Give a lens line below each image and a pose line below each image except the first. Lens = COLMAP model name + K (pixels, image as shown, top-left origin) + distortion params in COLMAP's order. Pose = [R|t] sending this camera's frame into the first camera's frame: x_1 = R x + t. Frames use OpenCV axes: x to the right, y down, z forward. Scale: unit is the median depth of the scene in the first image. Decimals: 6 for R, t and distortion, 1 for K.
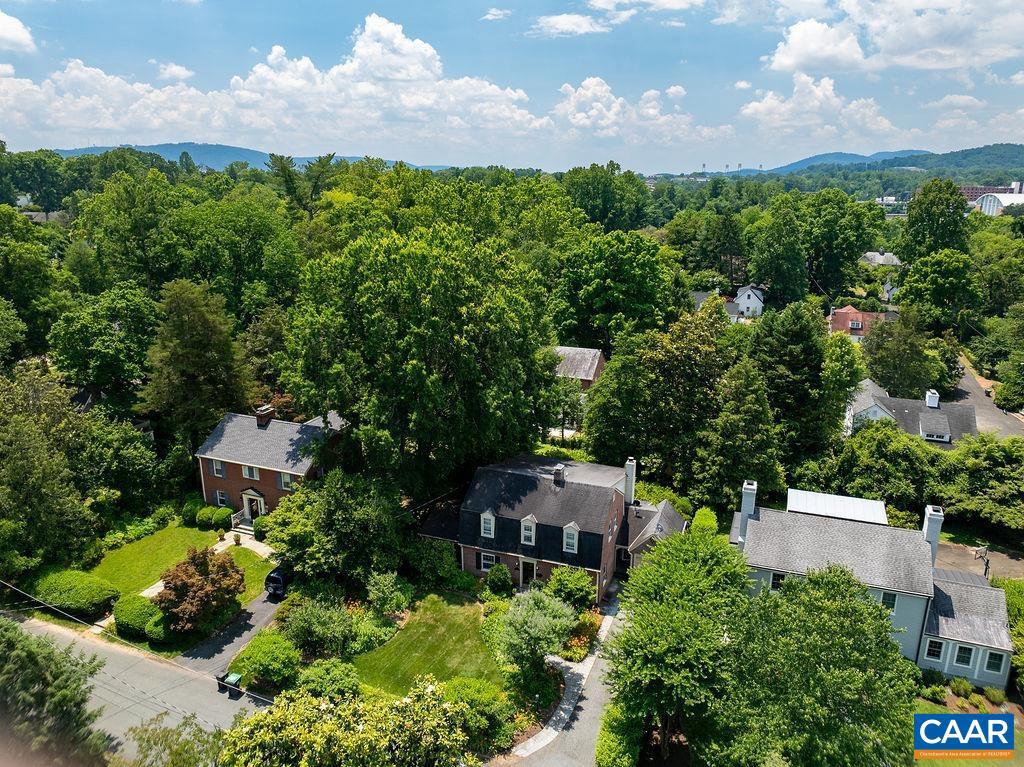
lens RADIAL K [[708.4, 0, 510.5], [0, 708.4, 403.2], [0, 0, 1]] dist [-0.032499, 0.004550]
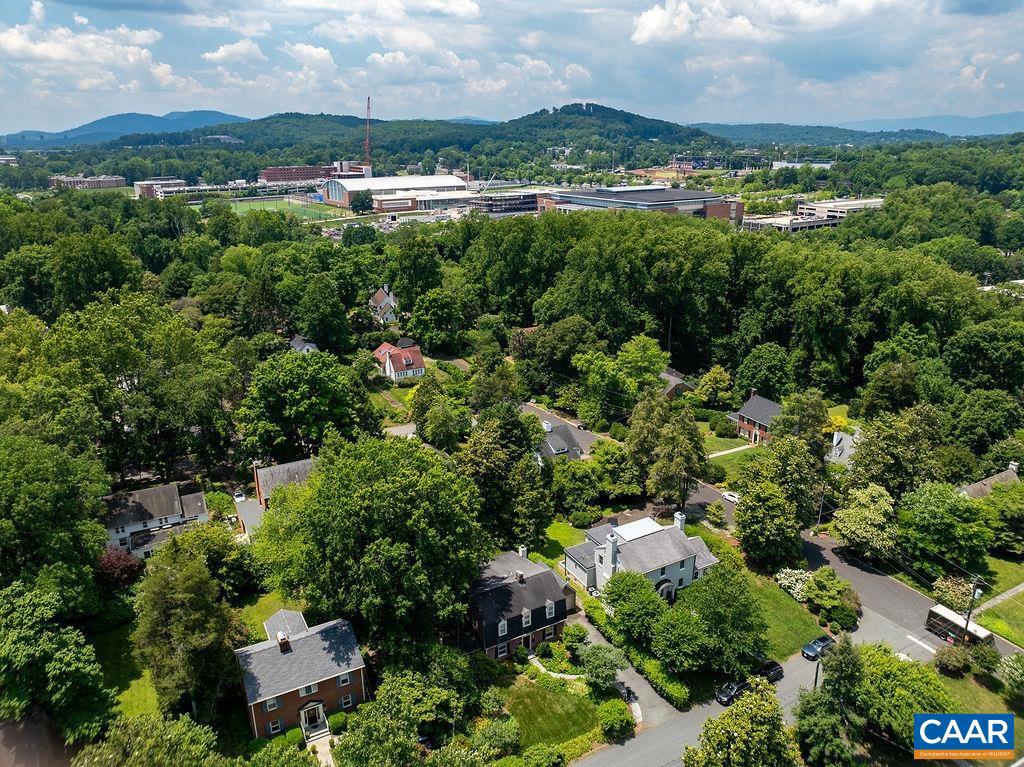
lens RADIAL K [[714.6, 0, 512.0], [0, 714.6, 383.5], [0, 0, 1]] dist [-0.035315, 0.001641]
pose [[0.633500, -0.253397, 0.731073, -0.837438], [0.235158, 0.963212, 0.130086, -0.442339], [-0.737142, 0.089509, 0.669783, -0.086572]]
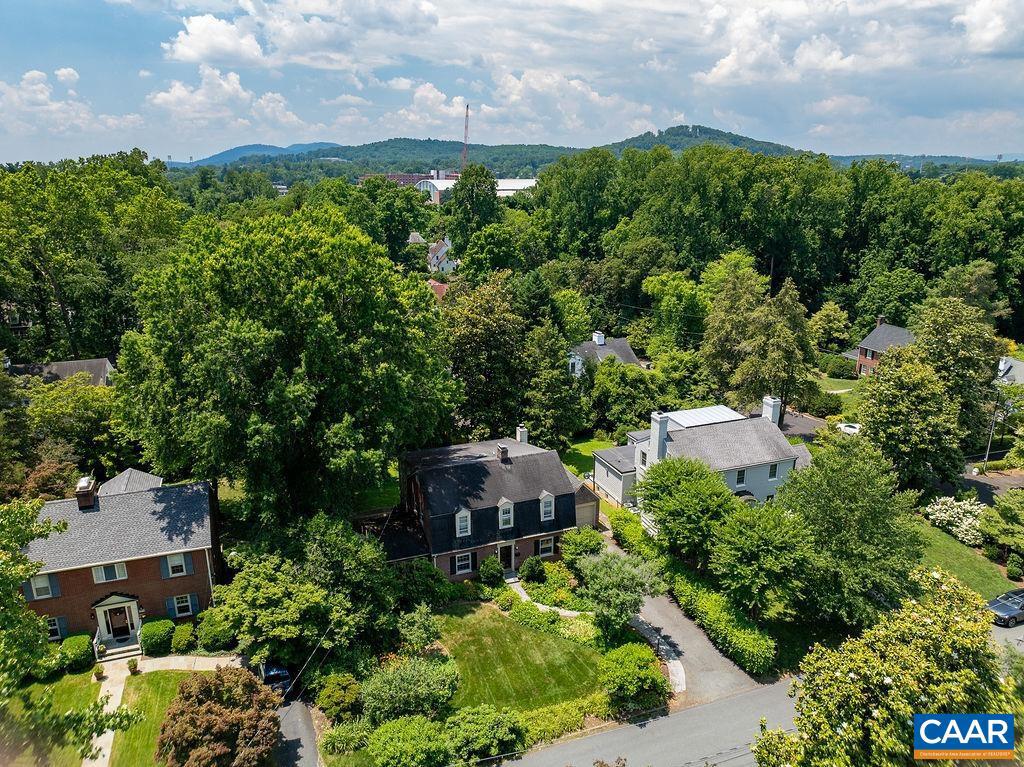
lens RADIAL K [[714.6, 0, 512.0], [0, 714.6, 383.5], [0, 0, 1]] dist [-0.035315, 0.001641]
pose [[0.736169, -0.191828, 0.649043, -0.464781], [0.203042, 0.977416, 0.058582, -0.043313], [-0.645623, 0.088656, 0.758493, 0.178993]]
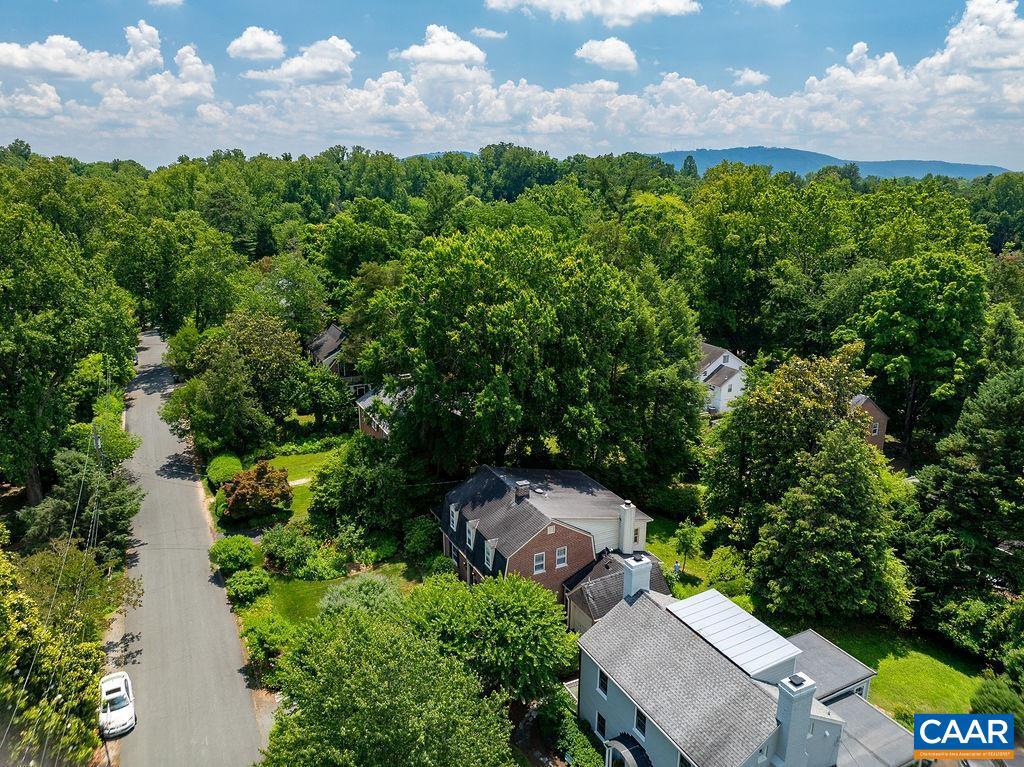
lens RADIAL K [[714.6, 0, 512.0], [0, 714.6, 383.5], [0, 0, 1]] dist [-0.035315, 0.001641]
pose [[0.749328, 0.186323, -0.635446, 0.537672], [-0.204837, 0.977754, 0.045147, -0.069026], [0.629722, 0.096333, 0.770824, 0.187861]]
